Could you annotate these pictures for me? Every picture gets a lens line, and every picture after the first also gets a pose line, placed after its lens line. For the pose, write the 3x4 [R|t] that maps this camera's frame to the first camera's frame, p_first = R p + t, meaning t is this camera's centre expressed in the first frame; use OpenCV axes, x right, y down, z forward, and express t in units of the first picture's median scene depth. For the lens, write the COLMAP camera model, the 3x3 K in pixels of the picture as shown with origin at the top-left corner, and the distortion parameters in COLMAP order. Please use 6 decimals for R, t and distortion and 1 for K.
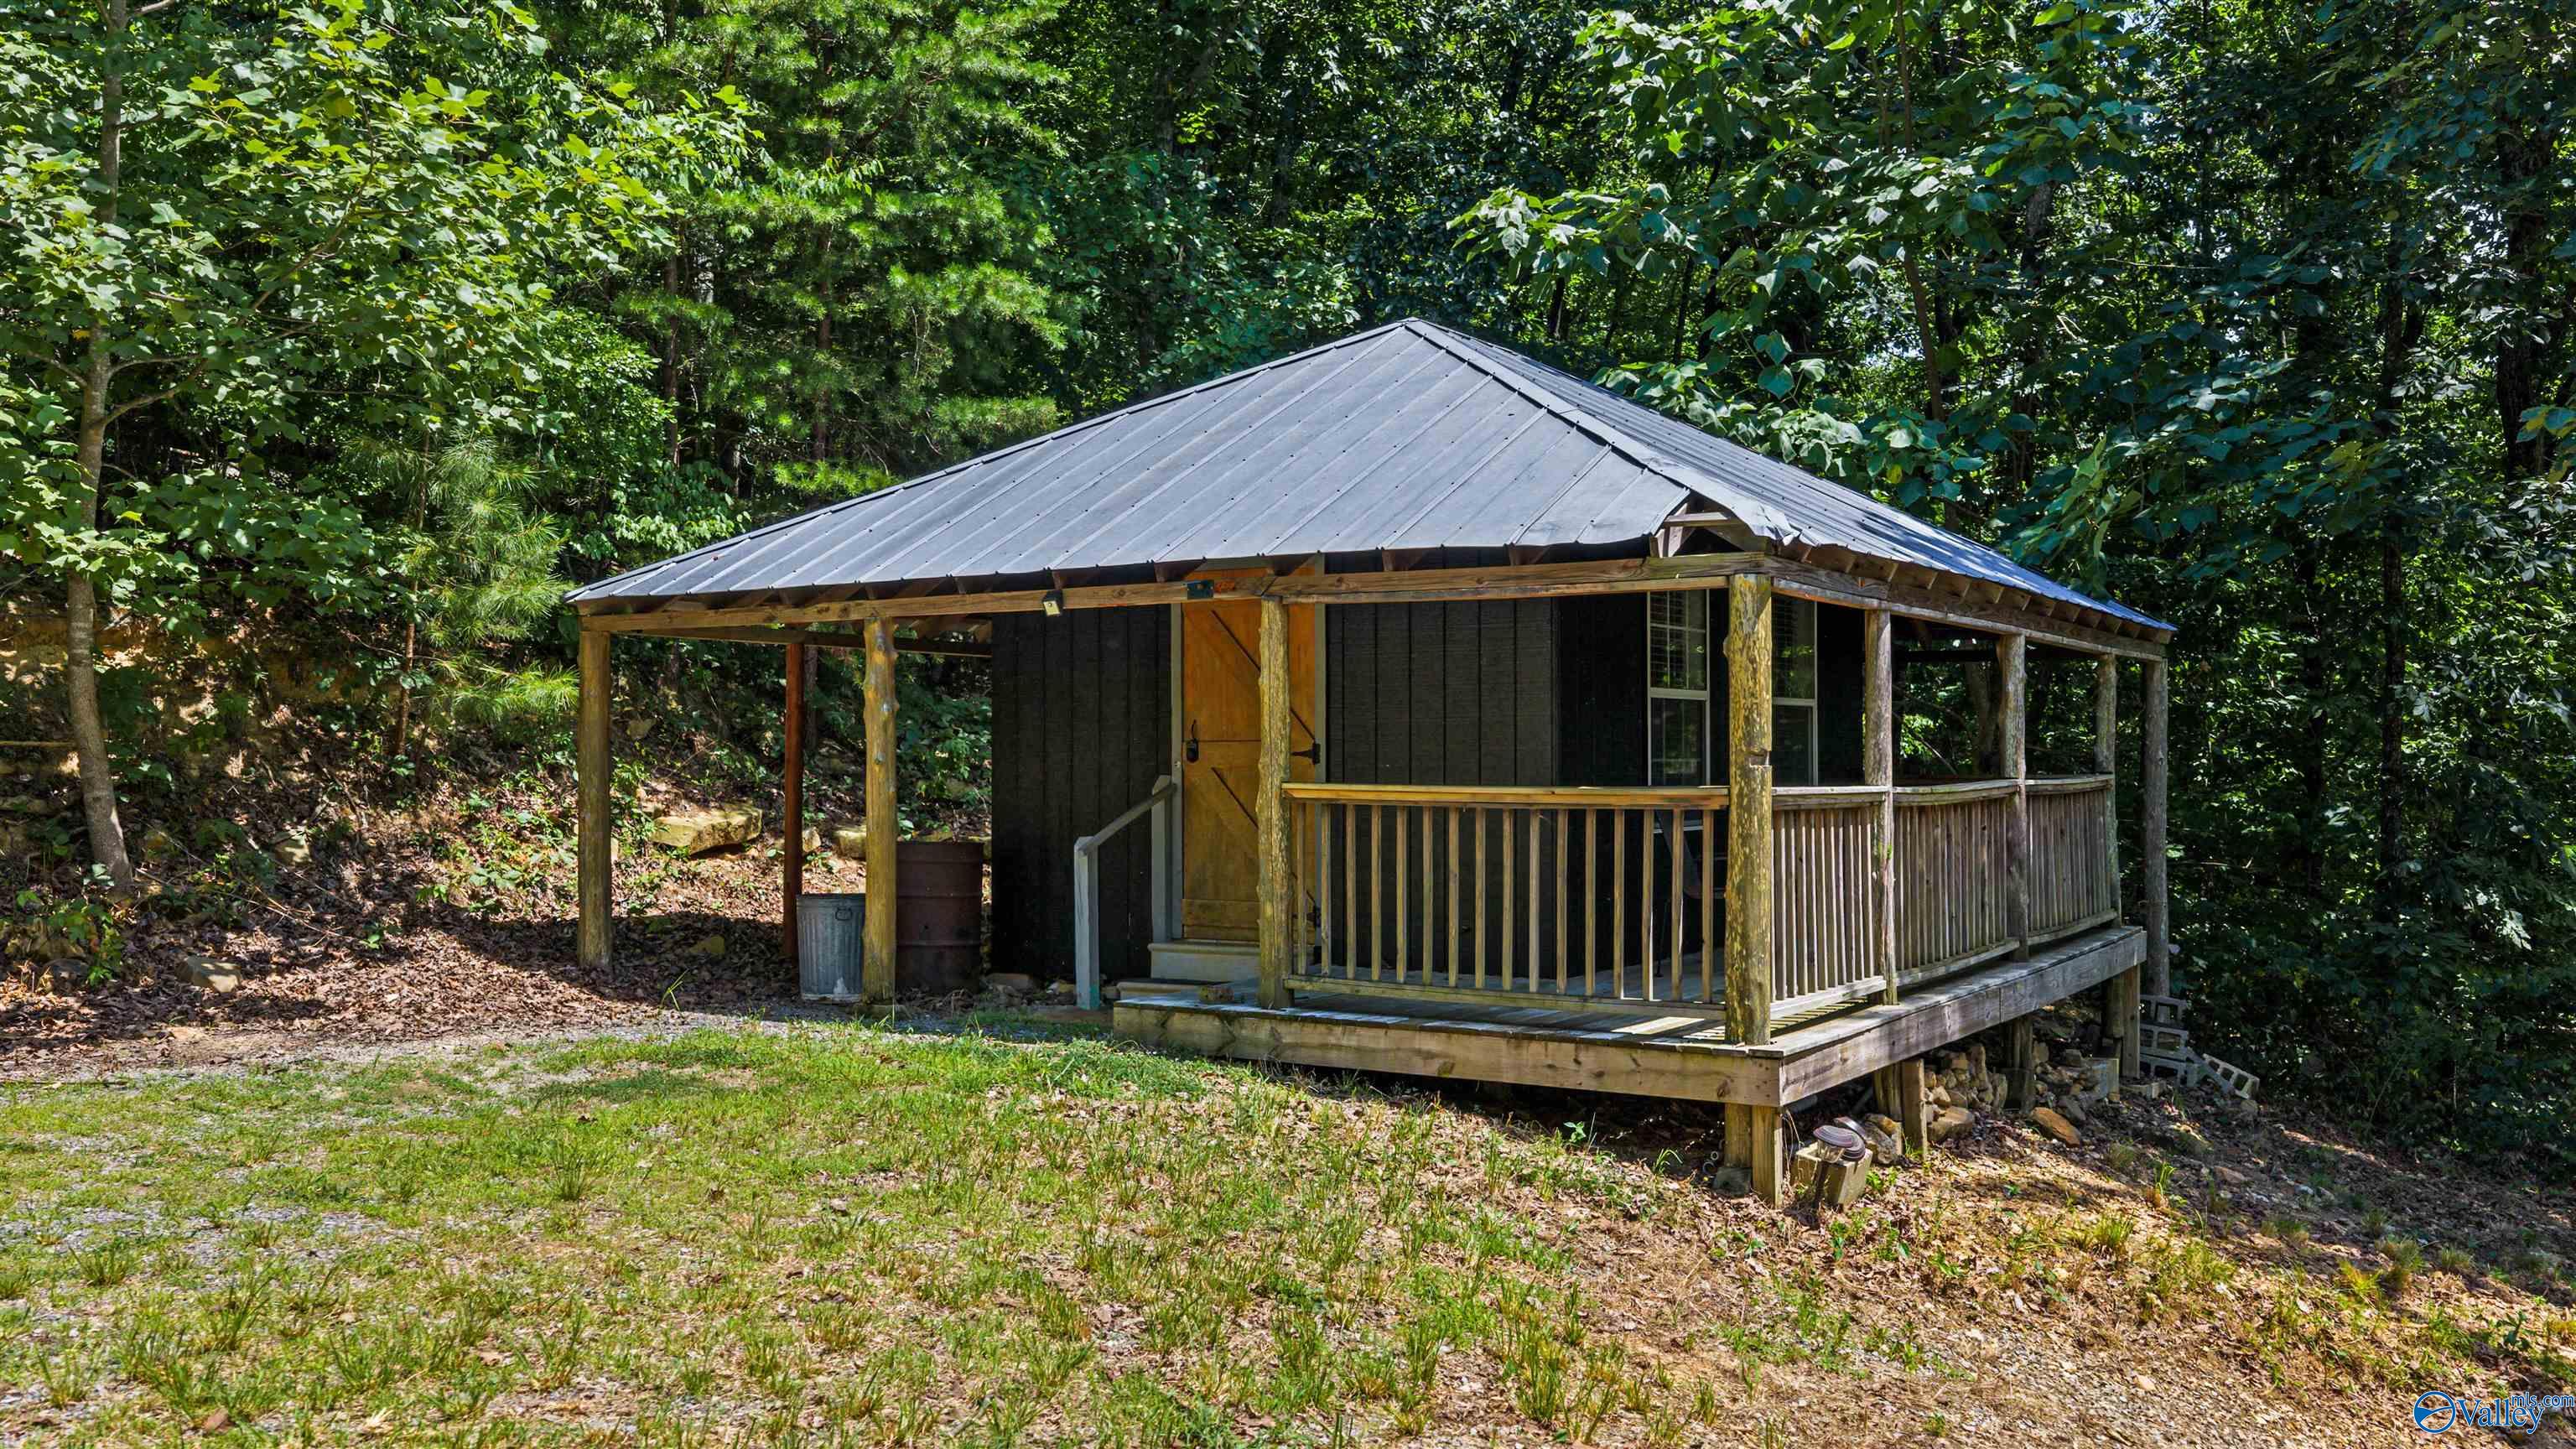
lens RADIAL K [[2155.4, 0, 1288.0], [0, 2155.4, 724.5], [0, 0, 1]] dist [0.038369, -0.078672]
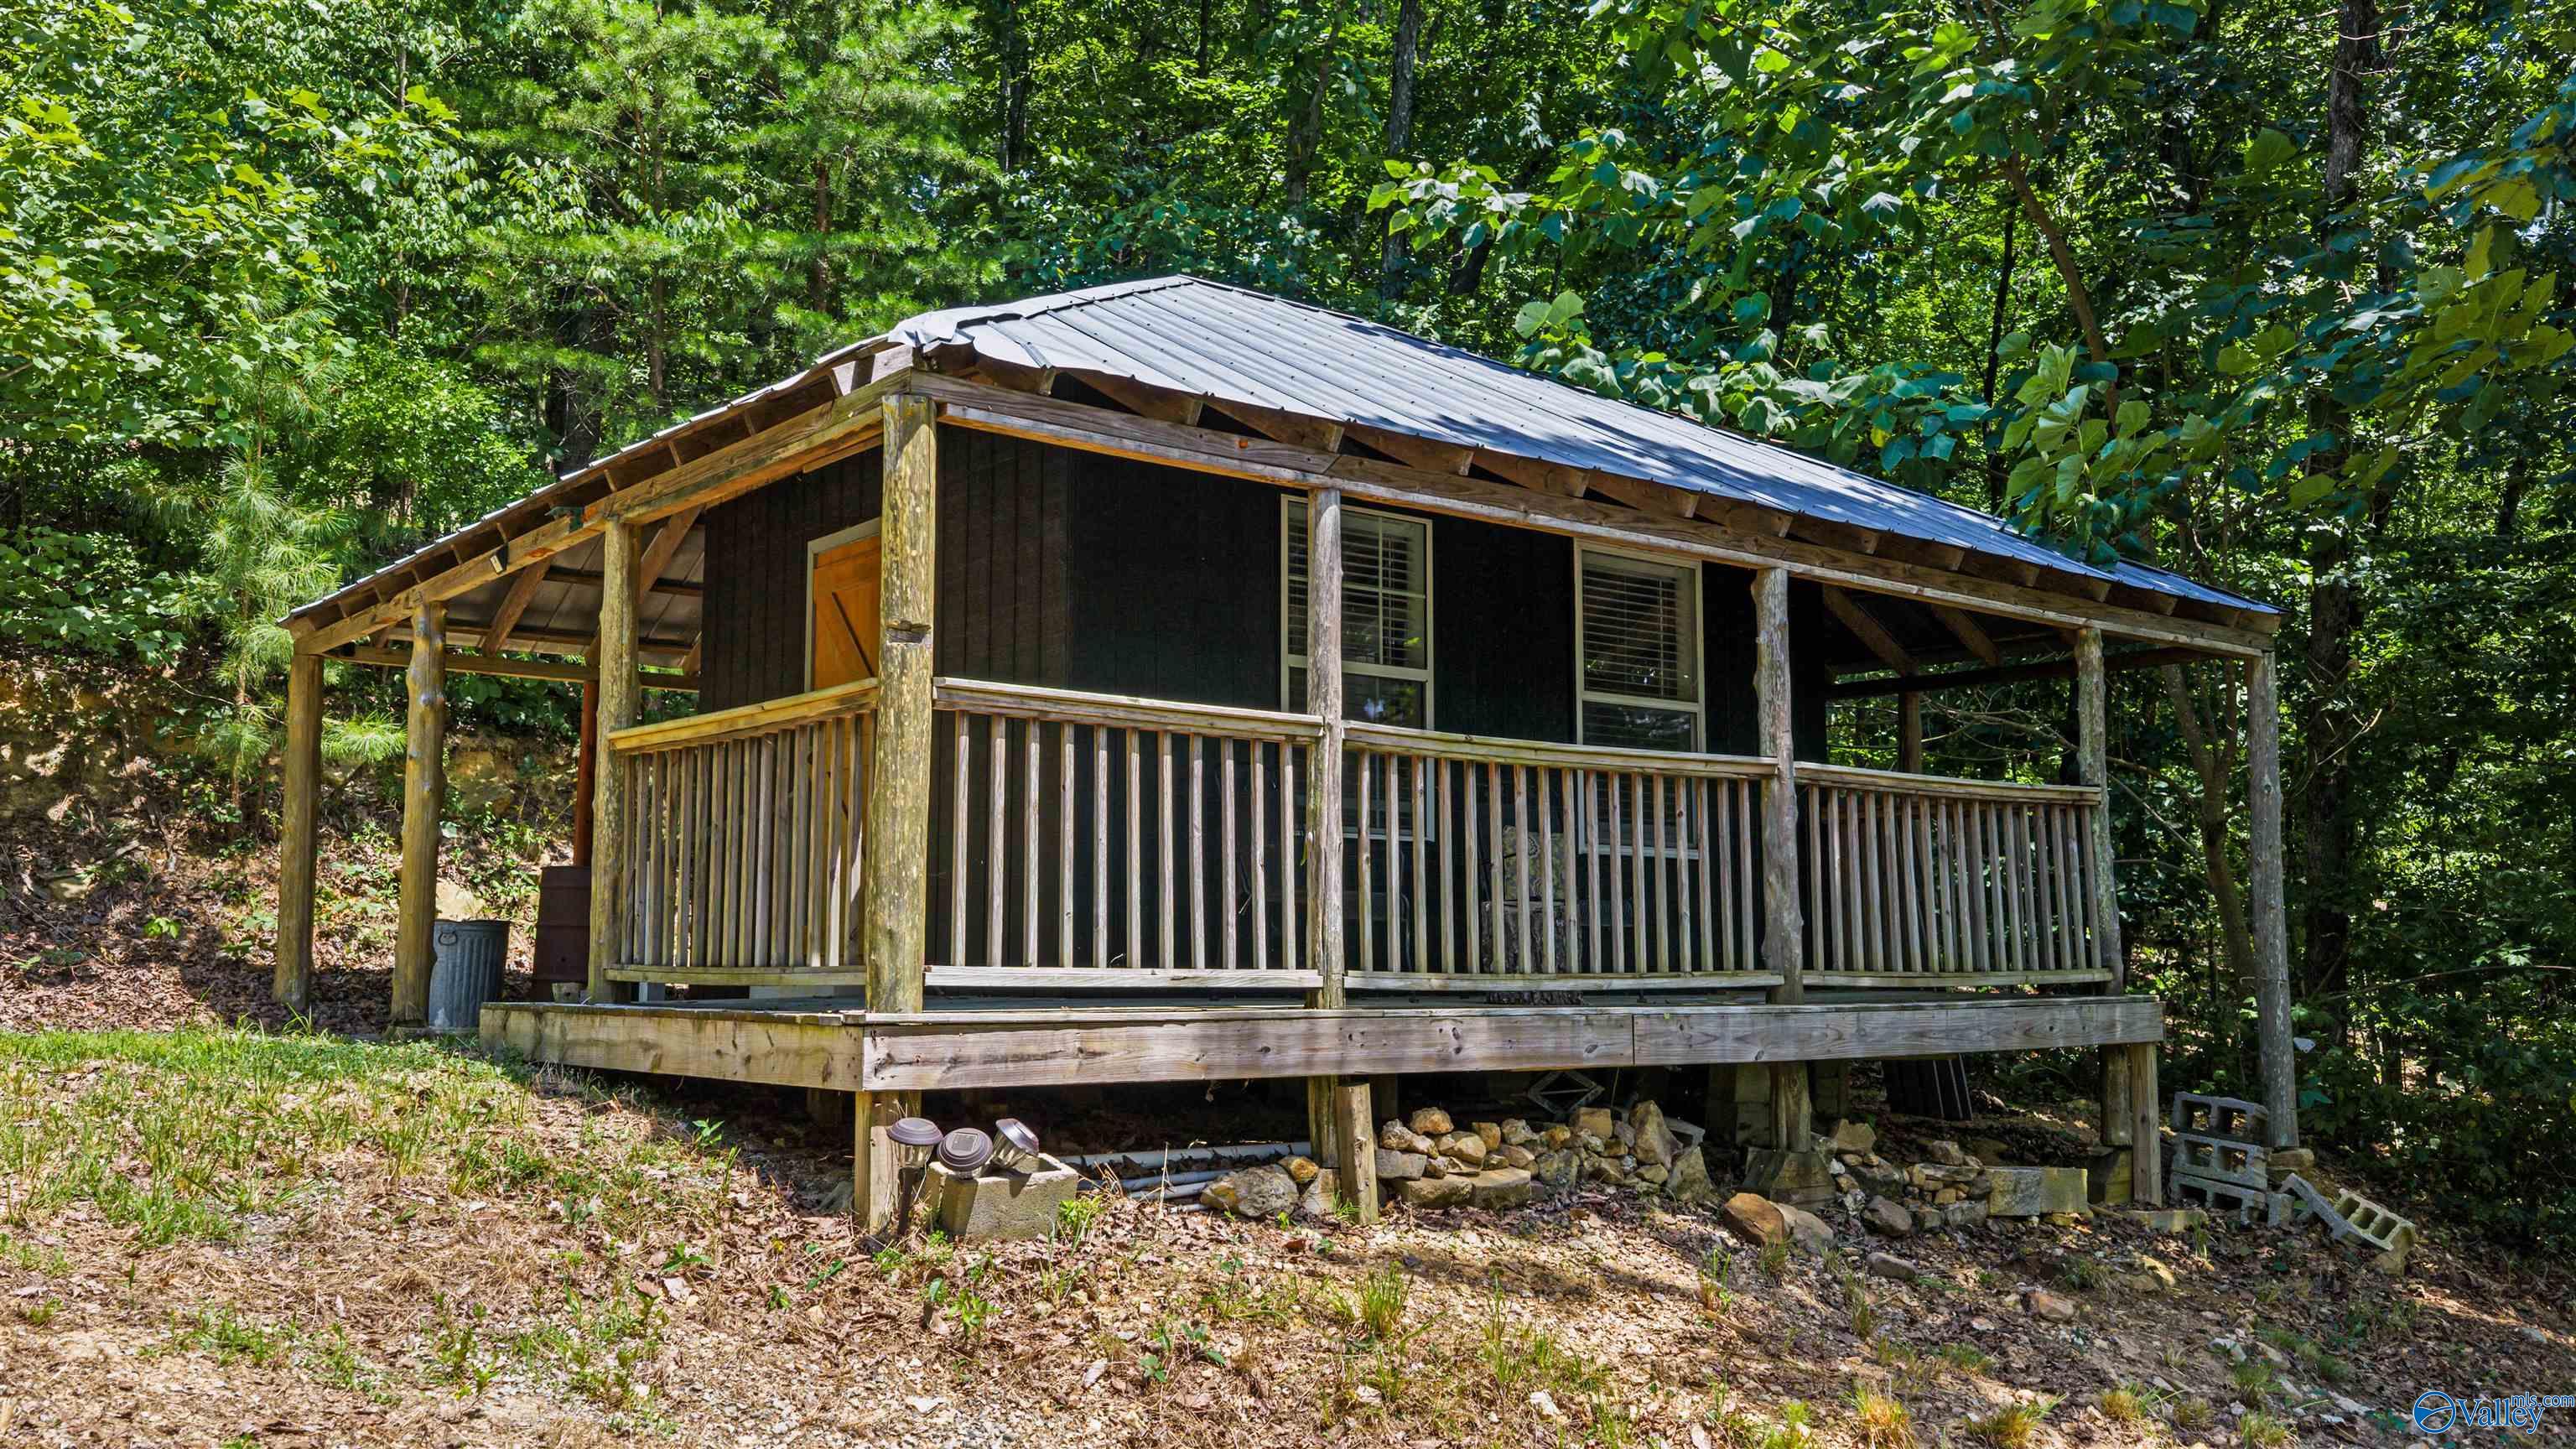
lens RADIAL K [[2186.9, 0, 1302.1], [0, 2186.9, 723.8], [0, 0, 1]] dist [0.001161, -0.008592]
pose [[0.944867, -0.035268, -0.325549, 0.427777], [0.002573, 0.994952, -0.100318, 0.088487], [0.327444, 0.093949, 0.940188, 0.232035]]
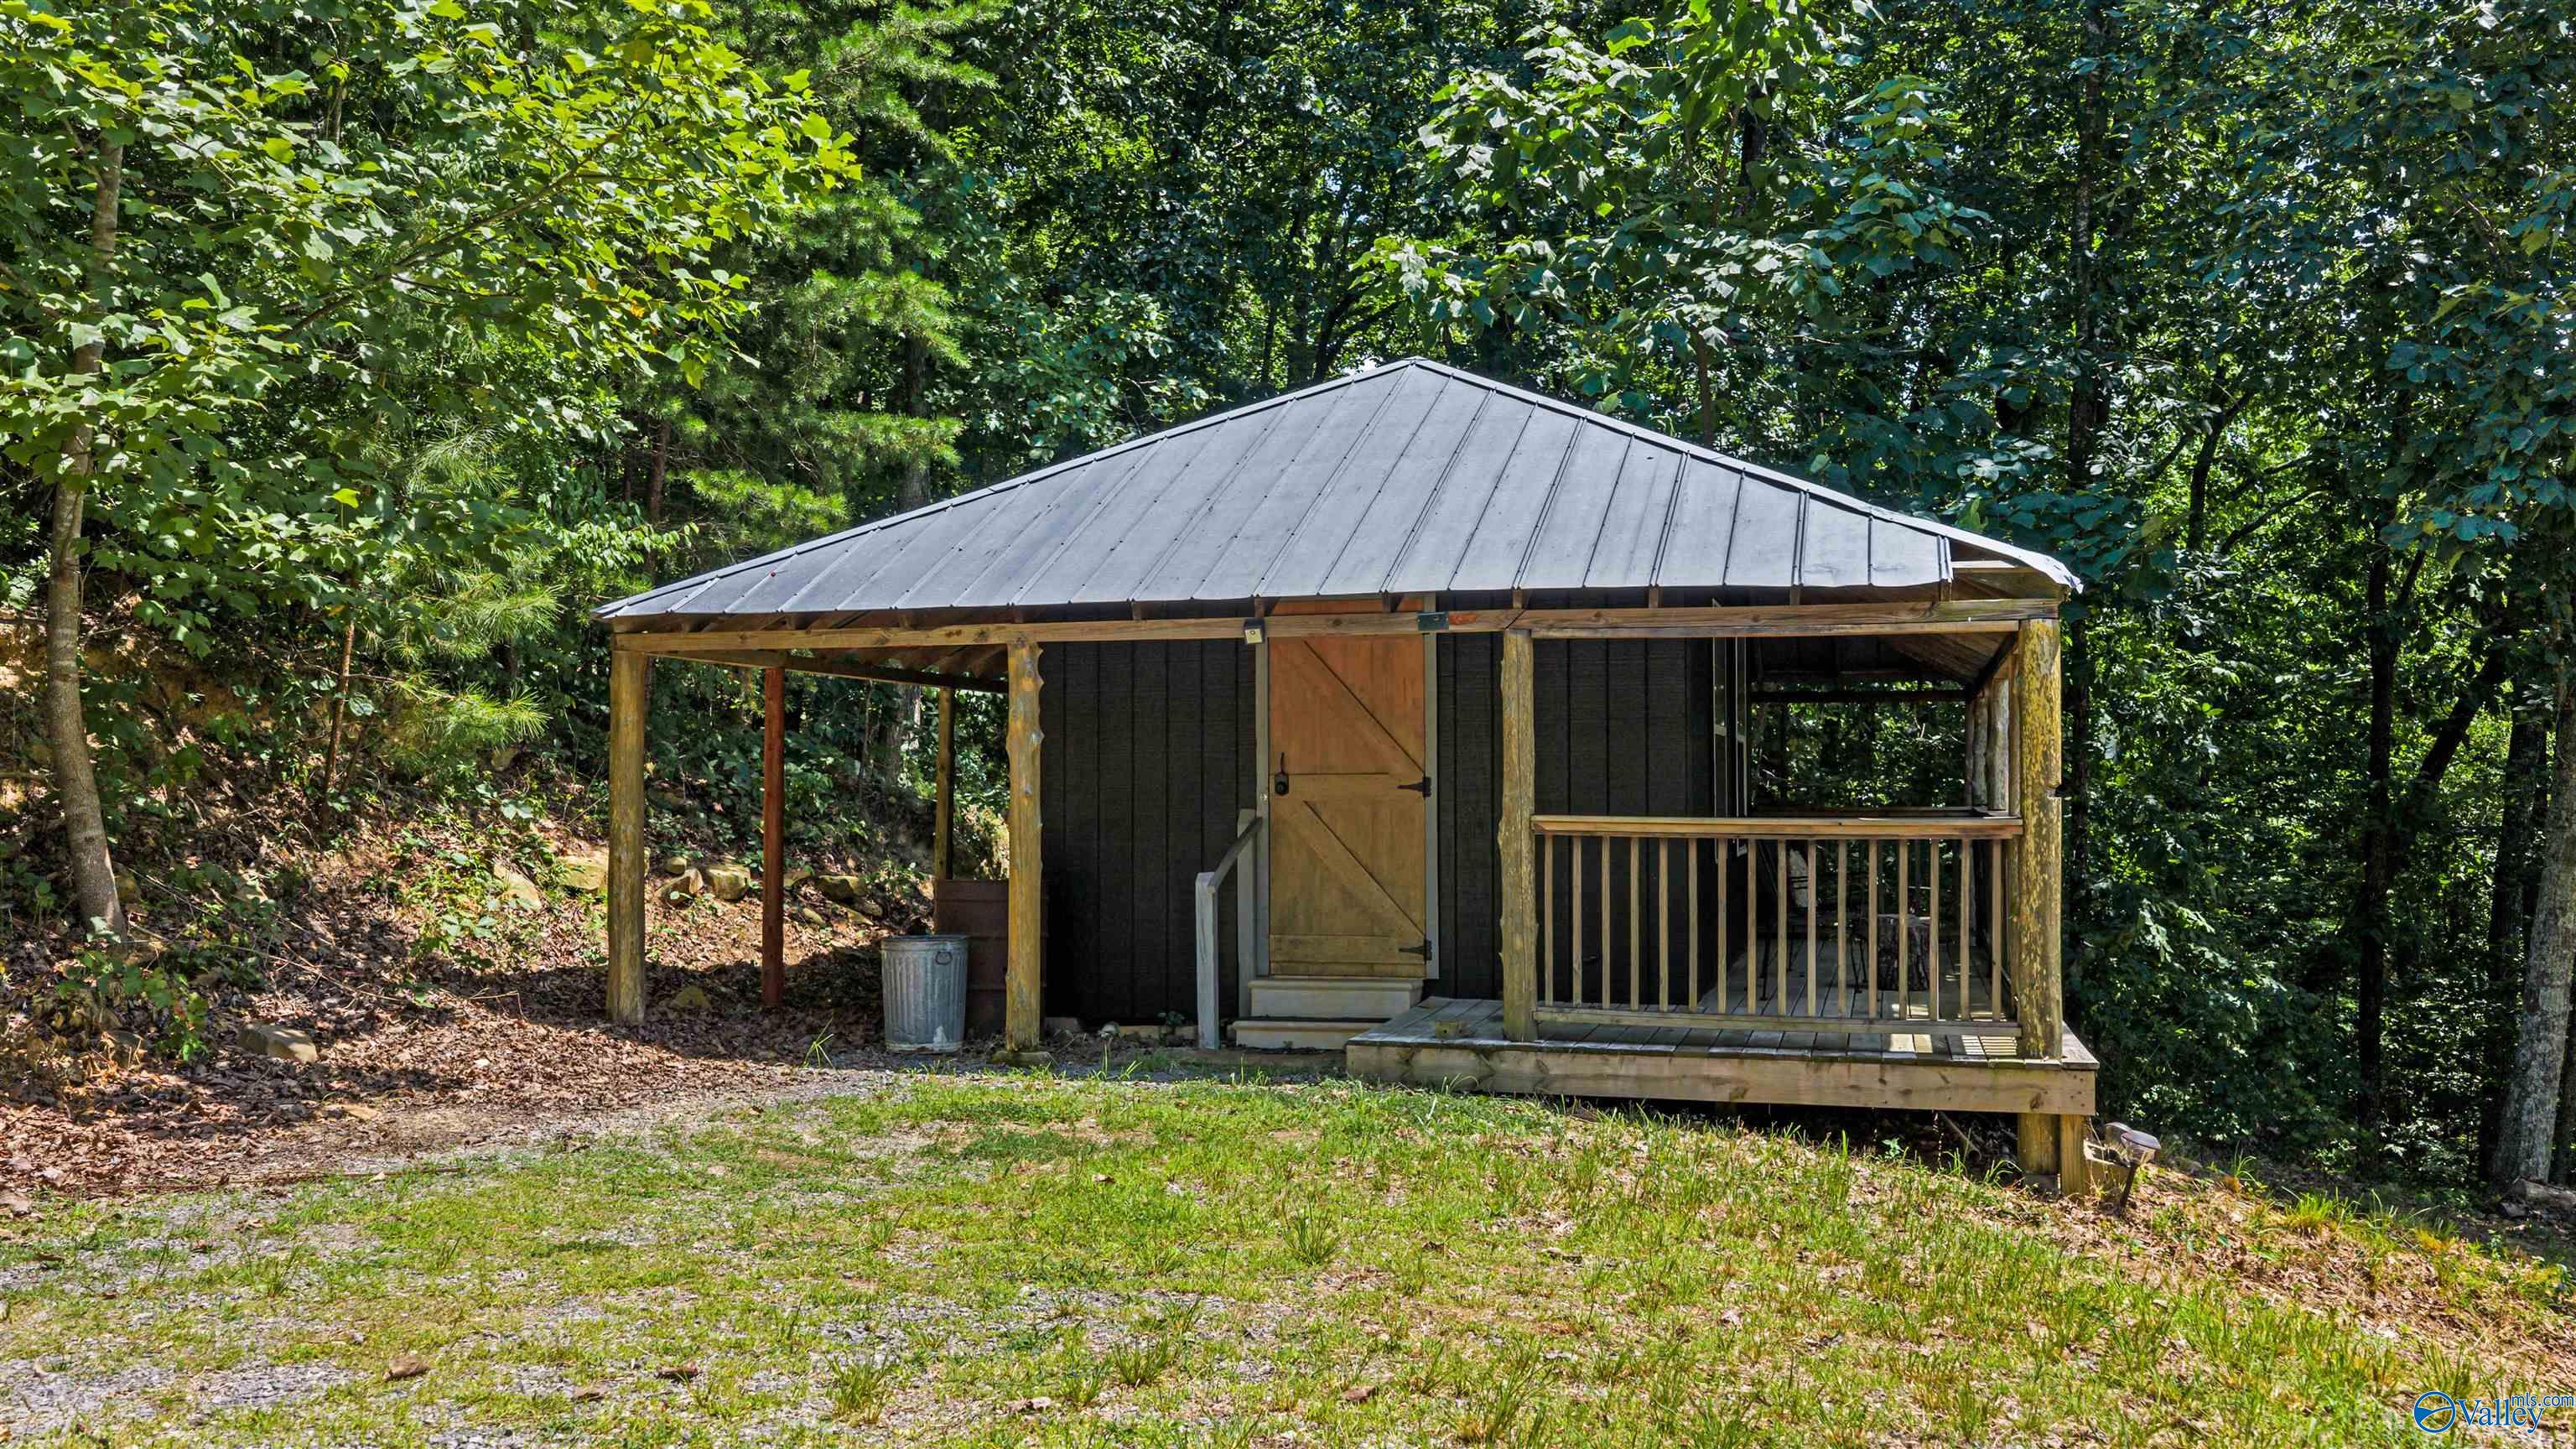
lens RADIAL K [[2155.4, 0, 1288.0], [0, 2155.4, 724.5], [0, 0, 1]] dist [0.038369, -0.078672]
pose [[0.956798, 0.010576, 0.290563, -0.326034], [-0.005187, 0.999800, -0.019311, 0.003846], [-0.290709, 0.016969, 0.956661, 0.057784]]
